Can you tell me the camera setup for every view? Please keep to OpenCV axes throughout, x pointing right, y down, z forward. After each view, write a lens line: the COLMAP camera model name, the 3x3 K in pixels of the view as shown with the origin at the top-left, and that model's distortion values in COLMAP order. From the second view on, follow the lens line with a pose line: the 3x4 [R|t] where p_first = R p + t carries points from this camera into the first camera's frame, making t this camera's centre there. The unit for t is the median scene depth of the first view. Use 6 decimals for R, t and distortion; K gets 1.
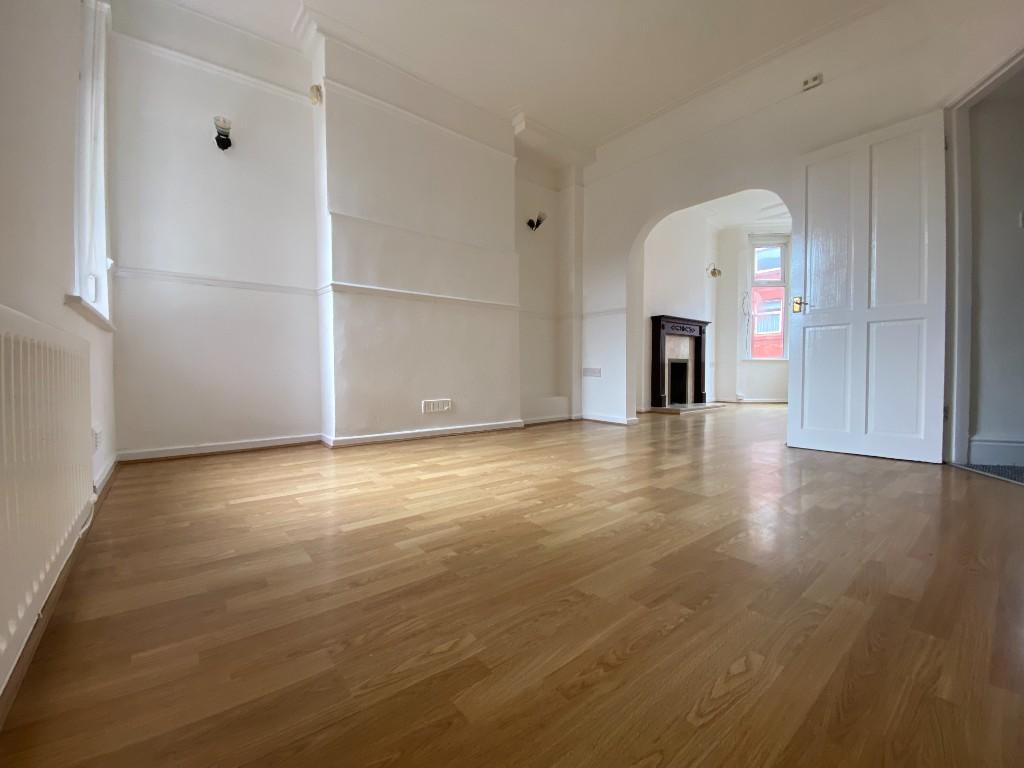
lens RADIAL K [[420.3, 0, 512.0], [0, 420.3, 384.0], [0, 0, 1]] dist [-0.001266, -0.013413]
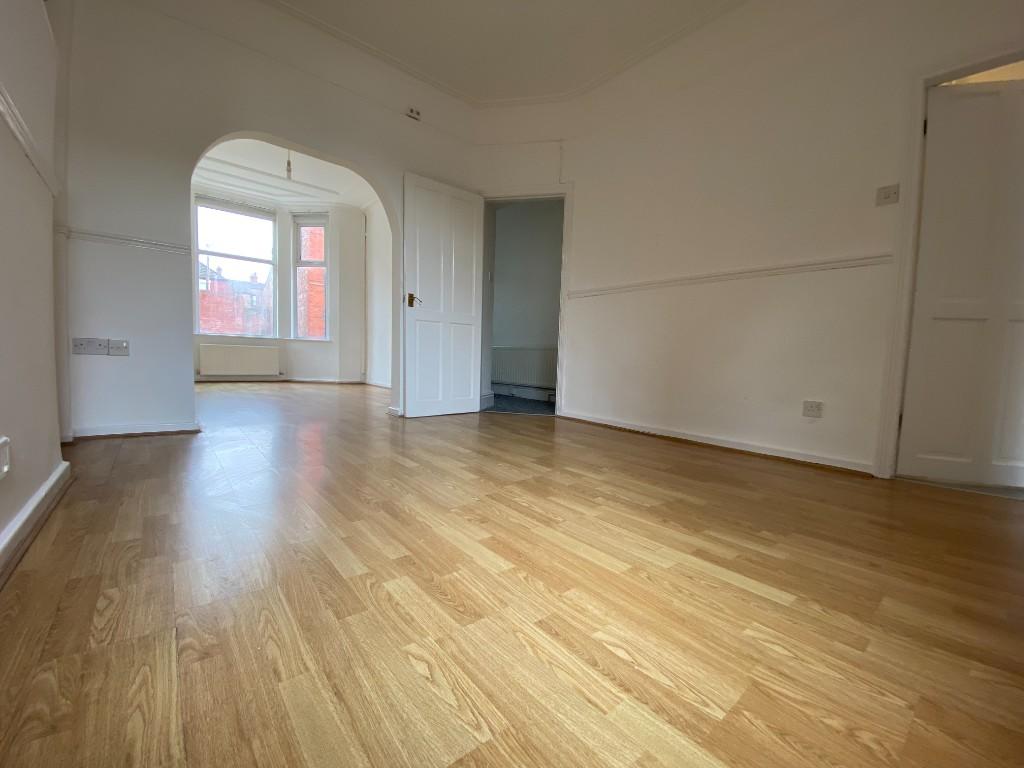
lens RADIAL K [[420.3, 0, 512.0], [0, 420.3, 384.0], [0, 0, 1]] dist [-0.001266, -0.013413]
pose [[-0.008298, -0.075150, 0.997138, -0.906269], [-0.000657, 0.997172, 0.075147, -0.055024], [-0.999965, -0.000031, -0.008324, 1.251570]]
